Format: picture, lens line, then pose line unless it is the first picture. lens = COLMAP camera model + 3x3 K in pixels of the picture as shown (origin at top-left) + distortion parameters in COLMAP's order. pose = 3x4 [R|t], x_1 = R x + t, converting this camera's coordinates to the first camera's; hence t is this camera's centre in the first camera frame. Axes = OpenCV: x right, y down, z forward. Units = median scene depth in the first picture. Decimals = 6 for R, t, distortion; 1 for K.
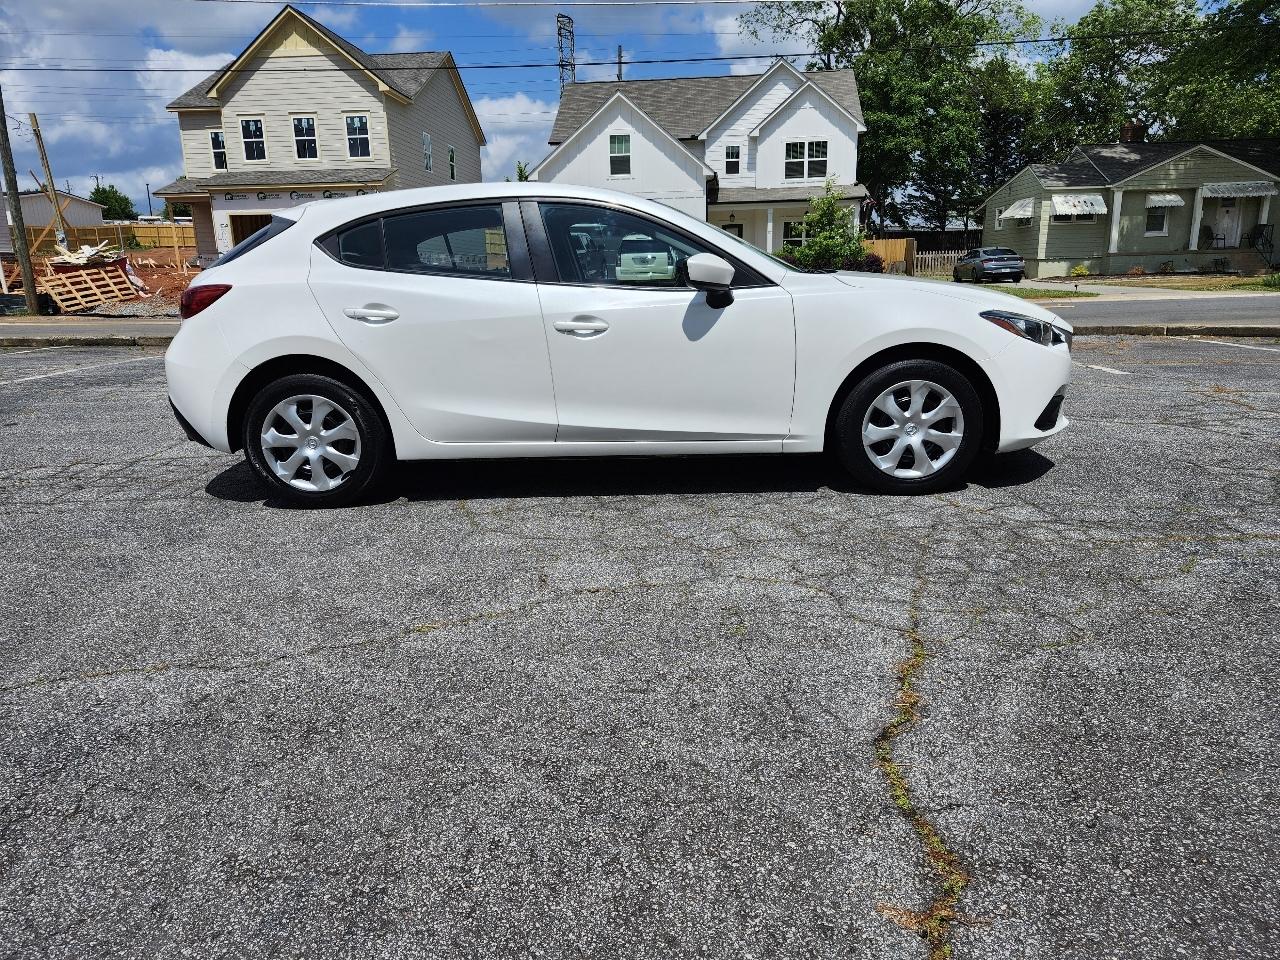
lens RADIAL K [[884.7, 0, 640.0], [0, 884.7, 480.0], [0, 0, 1]] dist [0.062702, -0.057472]
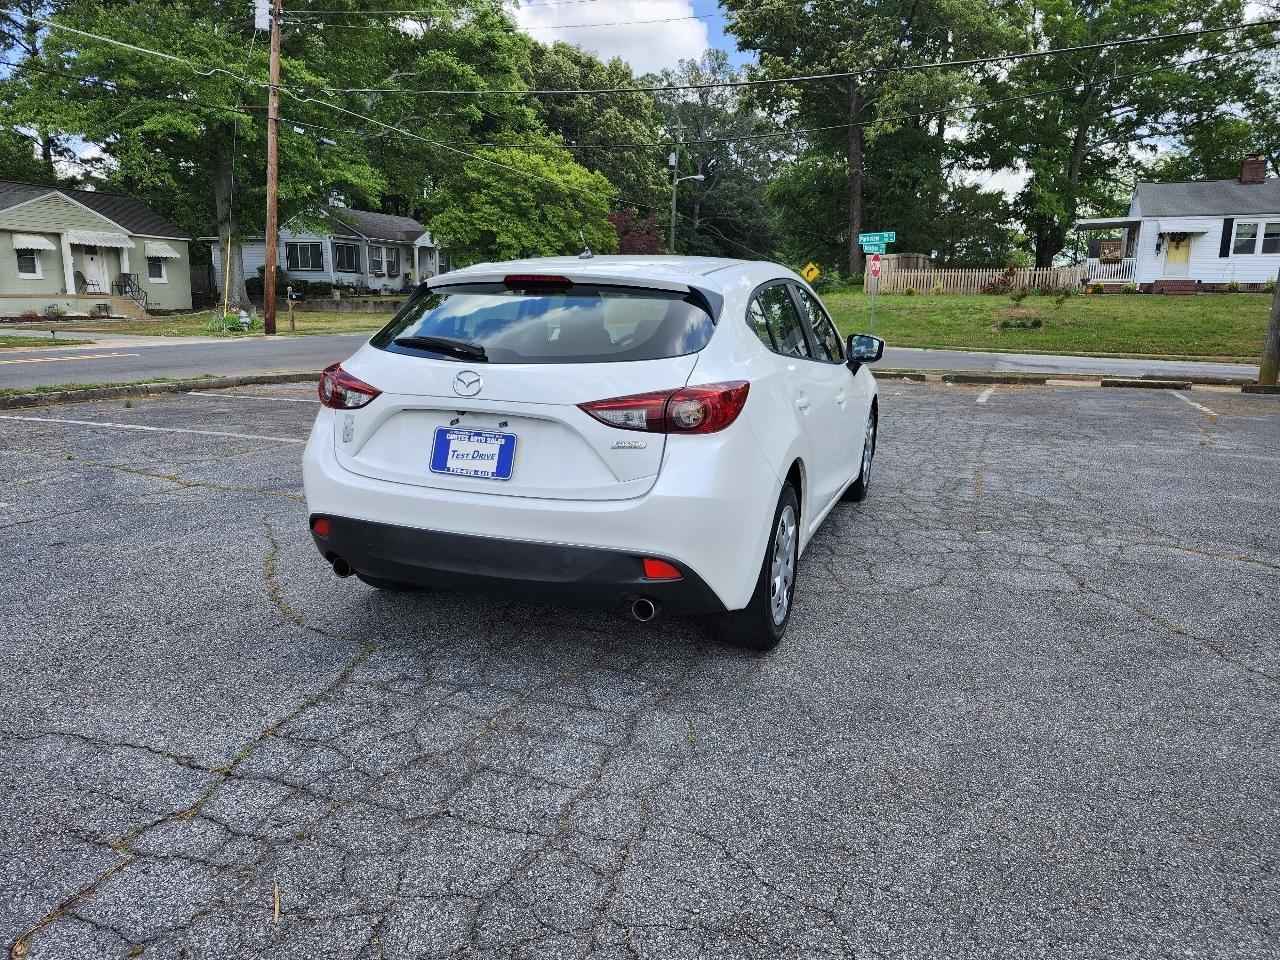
lens RADIAL K [[882.0, 0, 625.5], [0, 882.0, 484.9], [0, 0, 1]] dist [0.067767, -0.065867]
pose [[0.356618, -0.164542, 0.919646, -1.158886], [0.198071, 0.975307, 0.097693, -0.224712], [-0.913012, 0.147316, 0.380404, 0.810059]]
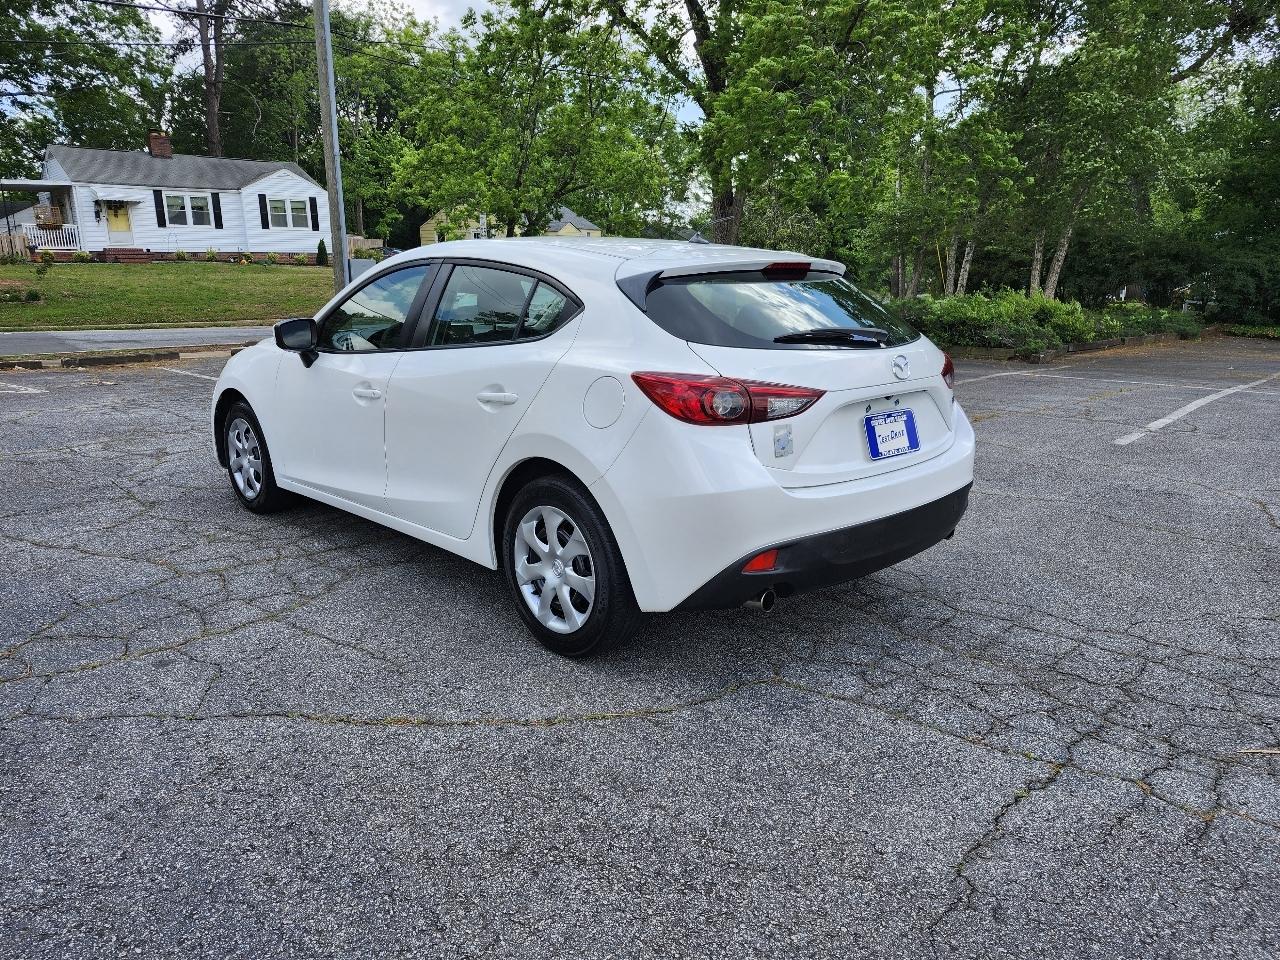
lens RADIAL K [[882.7, 0, 649.2], [0, 882.7, 476.7], [0, 0, 1]] dist [0.067188, -0.068191]
pose [[-0.693523, -0.137467, 0.707197, -0.946234], [0.186253, 0.914043, 0.360326, -0.475687], [-0.695942, 0.381612, -0.608307, 1.782596]]
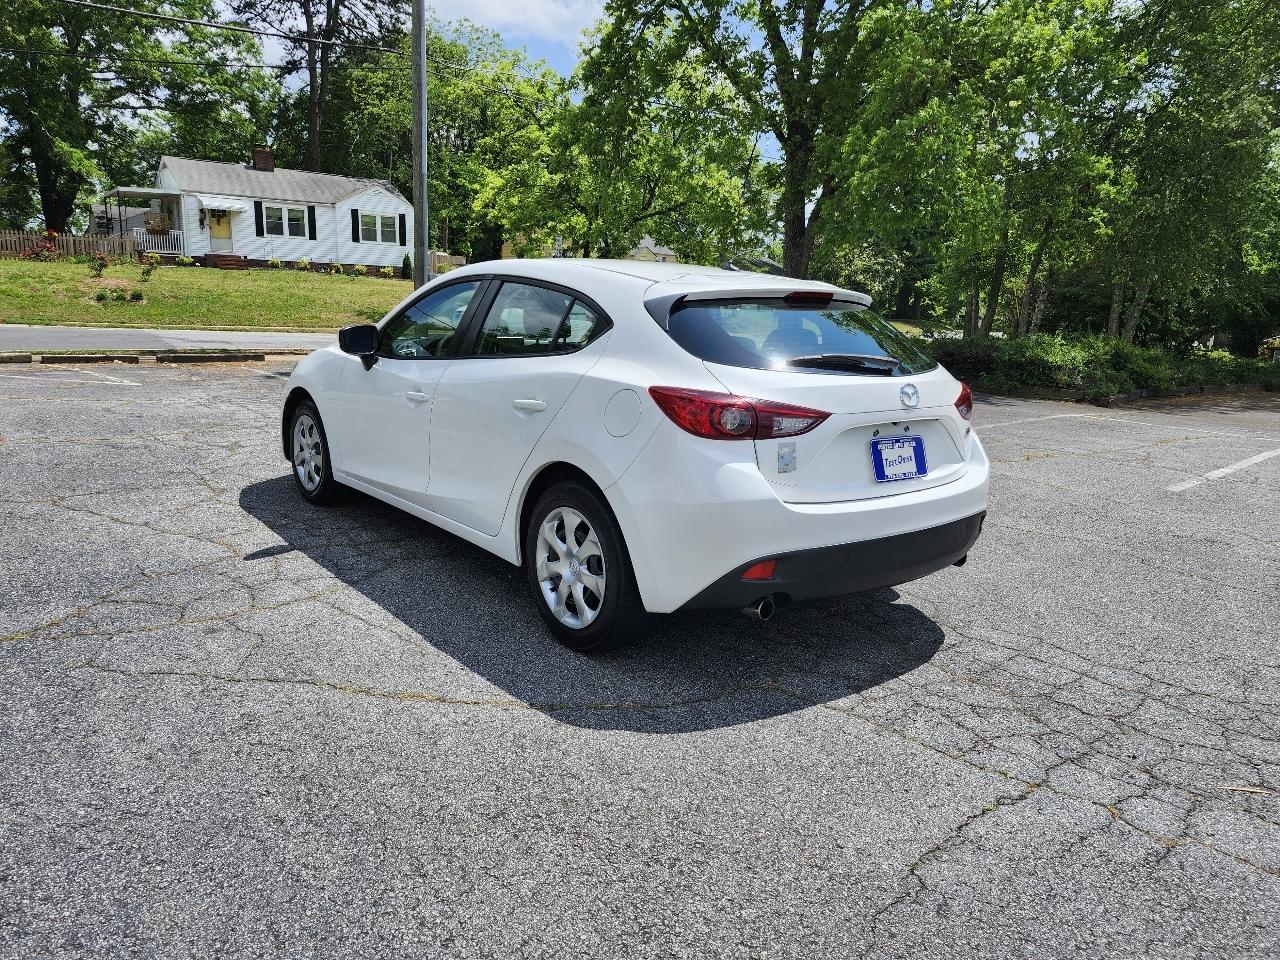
lens RADIAL K [[878.1, 0, 649.6], [0, 878.1, 471.1], [0, 0, 1]] dist [0.087105, -0.103714]
pose [[-0.632848, -0.152476, 0.759114, -1.006236], [0.156511, 0.934988, 0.318280, -0.472610], [-0.758293, 0.320233, -0.567841, 1.782523]]
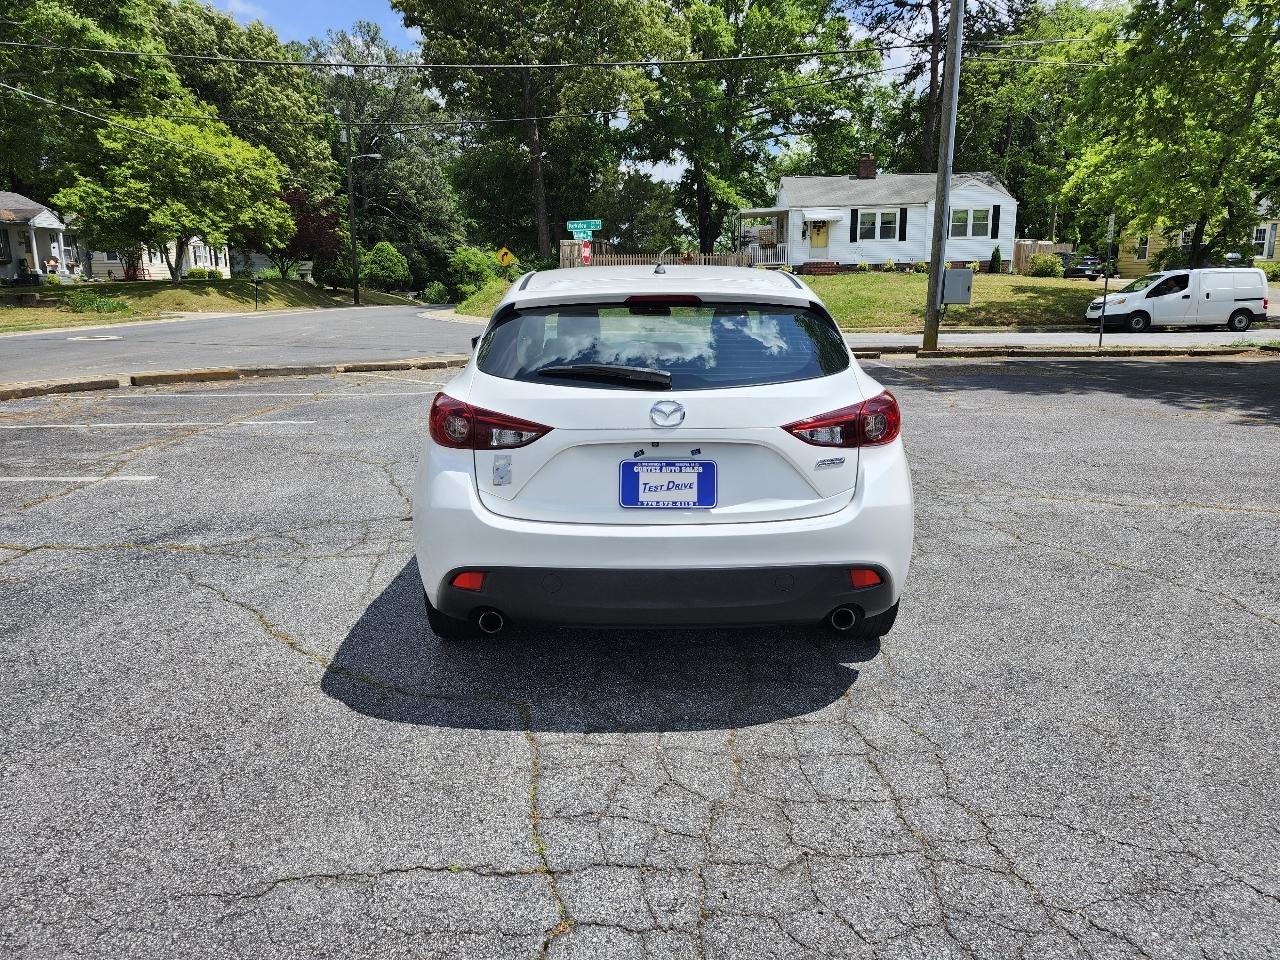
lens RADIAL K [[882.7, 0, 649.2], [0, 882.7, 476.7], [0, 0, 1]] dist [0.067188, -0.068191]
pose [[-0.015841, -0.191201, 0.981423, -1.214575], [0.241387, 0.951782, 0.189323, -0.340349], [-0.970300, 0.239902, 0.031076, 1.171342]]
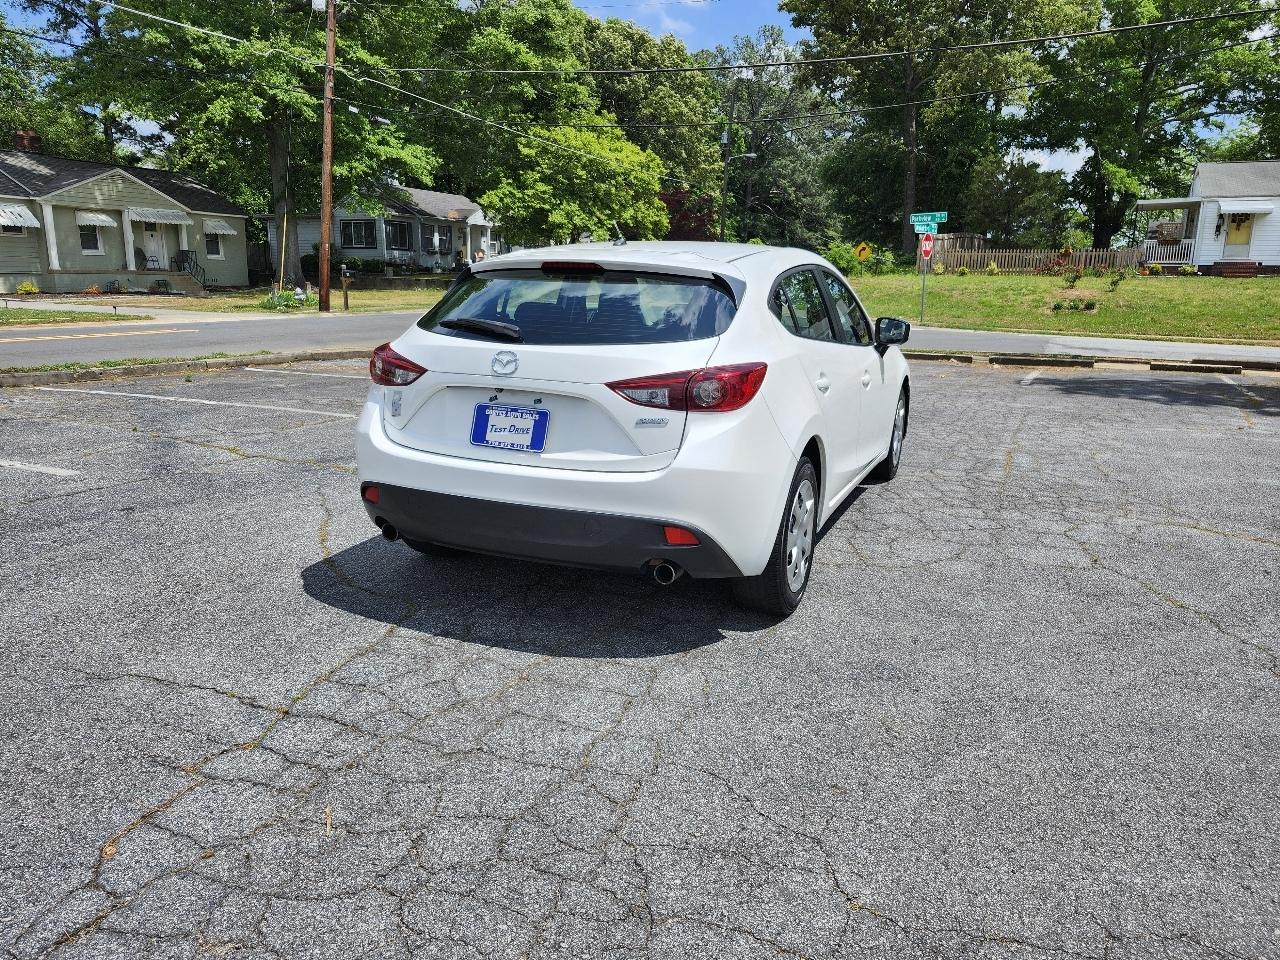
lens RADIAL K [[882.7, 0, 649.2], [0, 882.7, 476.7], [0, 0, 1]] dist [0.067188, -0.068191]
pose [[0.384709, -0.172920, 0.906696, -1.203503], [0.189017, 0.976238, 0.105983, -0.221257], [-0.903478, 0.130608, 0.408252, 0.770512]]
